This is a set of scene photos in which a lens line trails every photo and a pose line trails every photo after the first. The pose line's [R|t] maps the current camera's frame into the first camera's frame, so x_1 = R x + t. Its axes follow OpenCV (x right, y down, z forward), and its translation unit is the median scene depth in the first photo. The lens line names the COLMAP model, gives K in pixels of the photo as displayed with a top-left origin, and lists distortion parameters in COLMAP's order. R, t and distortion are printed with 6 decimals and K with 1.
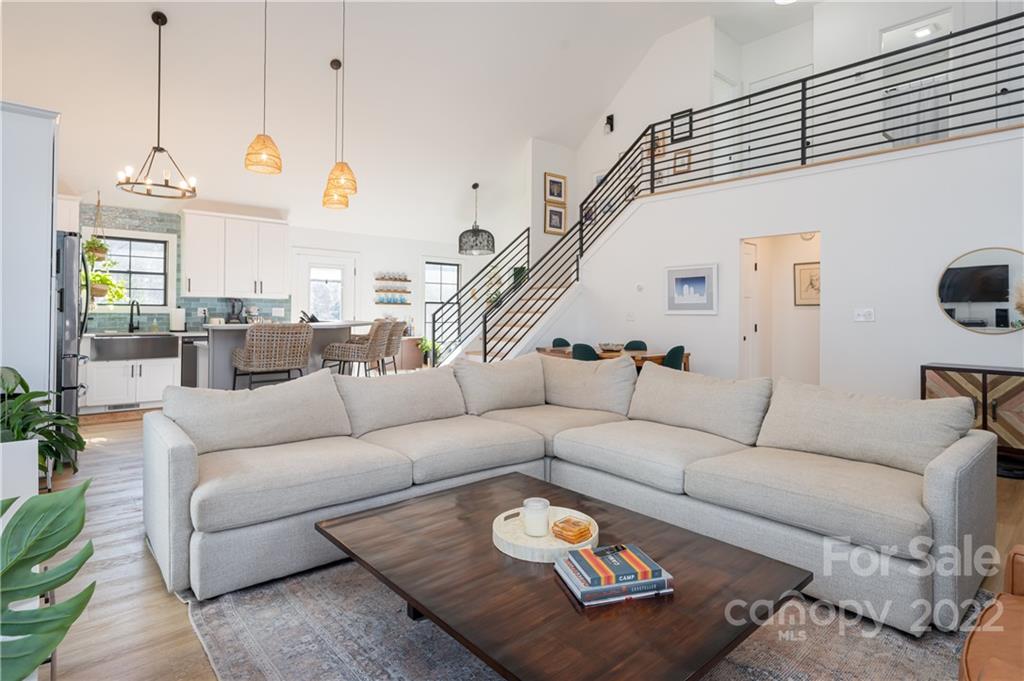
lens RADIAL K [[531.2, 0, 523.6], [0, 531.2, 310.0], [0, 0, 1]] dist [-0.004995, -0.001337]
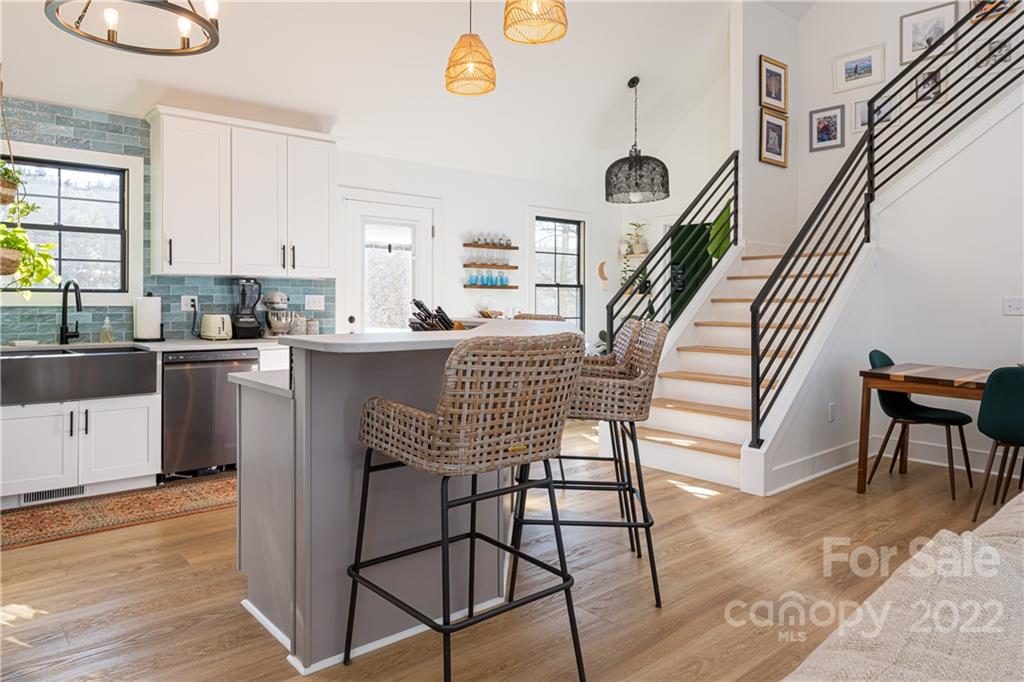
lens RADIAL K [[665.8, 0, 488.2], [0, 665.8, 303.3], [0, 0, 1]] dist [-0.006848, -0.000446]
pose [[0.999496, -0.005102, -0.031338, -0.289288], [0.005347, 0.999956, 0.007731, 0.000235], [0.031298, -0.007895, 0.999479, 0.345260]]
